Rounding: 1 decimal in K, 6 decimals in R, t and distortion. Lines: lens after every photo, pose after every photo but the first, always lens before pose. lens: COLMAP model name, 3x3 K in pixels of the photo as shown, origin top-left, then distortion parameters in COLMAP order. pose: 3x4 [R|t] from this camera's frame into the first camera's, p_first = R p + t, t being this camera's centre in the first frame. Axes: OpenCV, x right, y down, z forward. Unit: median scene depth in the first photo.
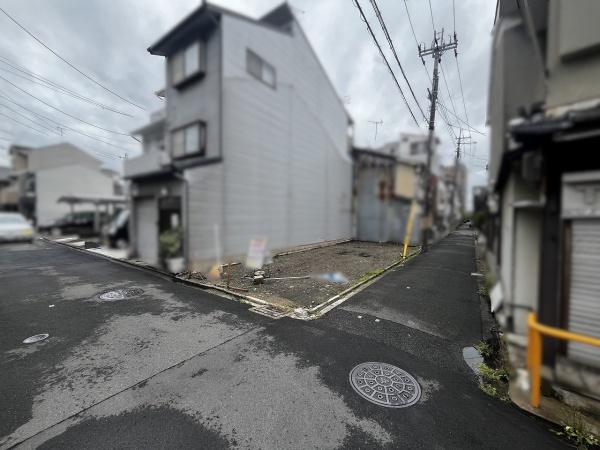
lens RADIAL K [[244.0, 0, 300.3], [0, 244.0, 225.0], [0, 0, 1]] dist [-0.002392, -0.000198]
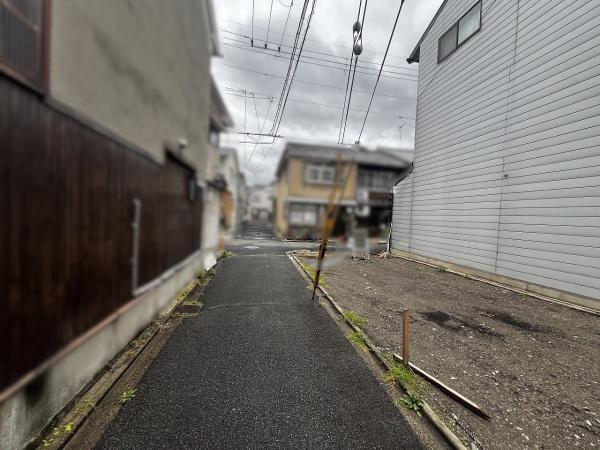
lens RADIAL K [[244.0, 0, 301.7], [0, 244.0, 223.8], [0, 0, 1]] dist [-0.002392, -0.000198]
pose [[-0.697761, -0.013886, -0.716196, 1.054295], [-0.069769, 0.996376, 0.048654, -0.027553], [0.712925, 0.083917, -0.696202, 1.713134]]
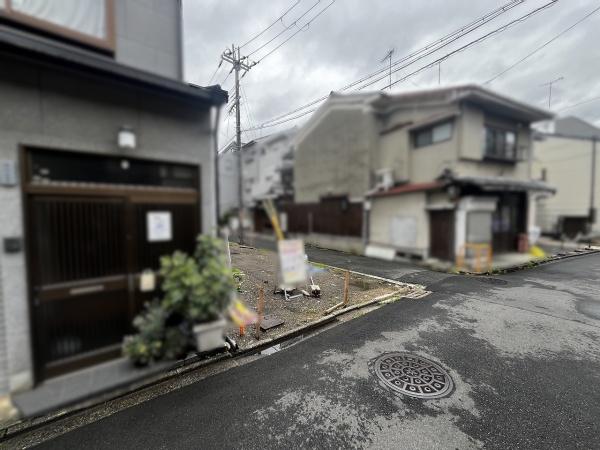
lens RADIAL K [[244.0, 0, 299.7], [0, 244.0, 225.4], [0, 0, 1]] dist [-0.002392, -0.000198]
pose [[0.292374, -0.061403, 0.954331, -0.872983], [0.038174, 0.997890, 0.052511, -0.033844], [-0.955542, 0.021077, 0.294101, 0.744100]]
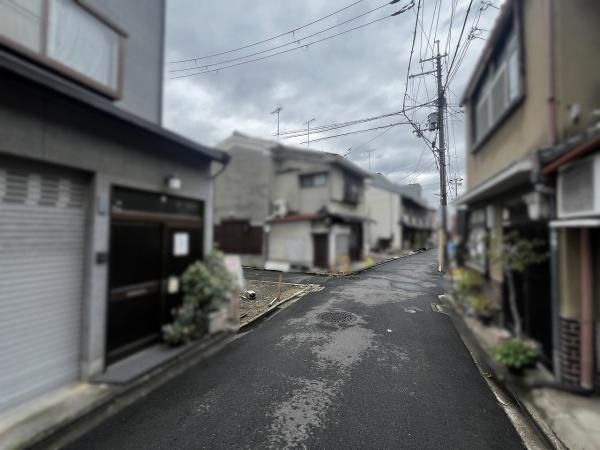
lens RADIAL K [[244.0, 0, 300.0], [0, 244.0, 226.1], [0, 0, 1]] dist [-0.002392, -0.000198]
pose [[-0.222070, 0.020277, 0.974820, -1.151825], [0.021145, 0.999649, -0.015977, -0.046083], [-0.974801, 0.017064, -0.222420, 0.943454]]
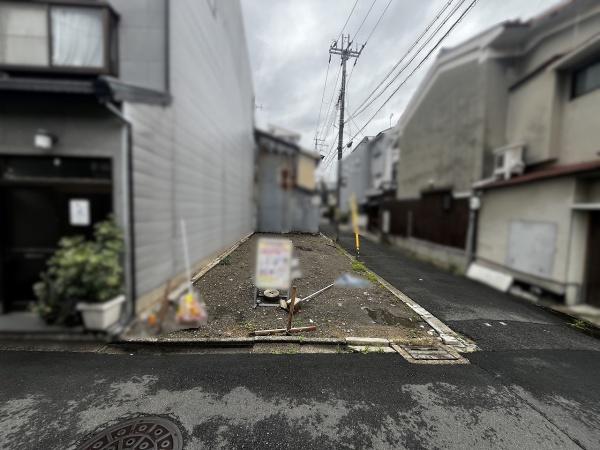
lens RADIAL K [[244.0, 0, 299.6], [0, 244.0, 224.7], [0, 0, 1]] dist [-0.002392, -0.000198]
pose [[0.790336, -0.027907, 0.612038, -0.509616], [-0.000804, 0.998914, 0.046585, -0.018262], [-0.612673, -0.037310, 0.789455, 0.445801]]
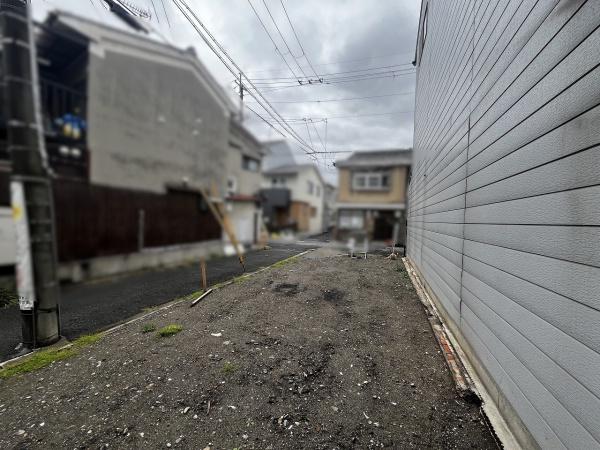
lens RADIAL K [[244.0, 0, 300.8], [0, 244.0, 223.5], [0, 0, 1]] dist [-0.002392, -0.000198]
pose [[-0.961924, -0.032451, -0.271383, 0.597127], [-0.047300, 0.997710, 0.048357, -0.054068], [0.269193, 0.059352, -0.961256, 2.349854]]
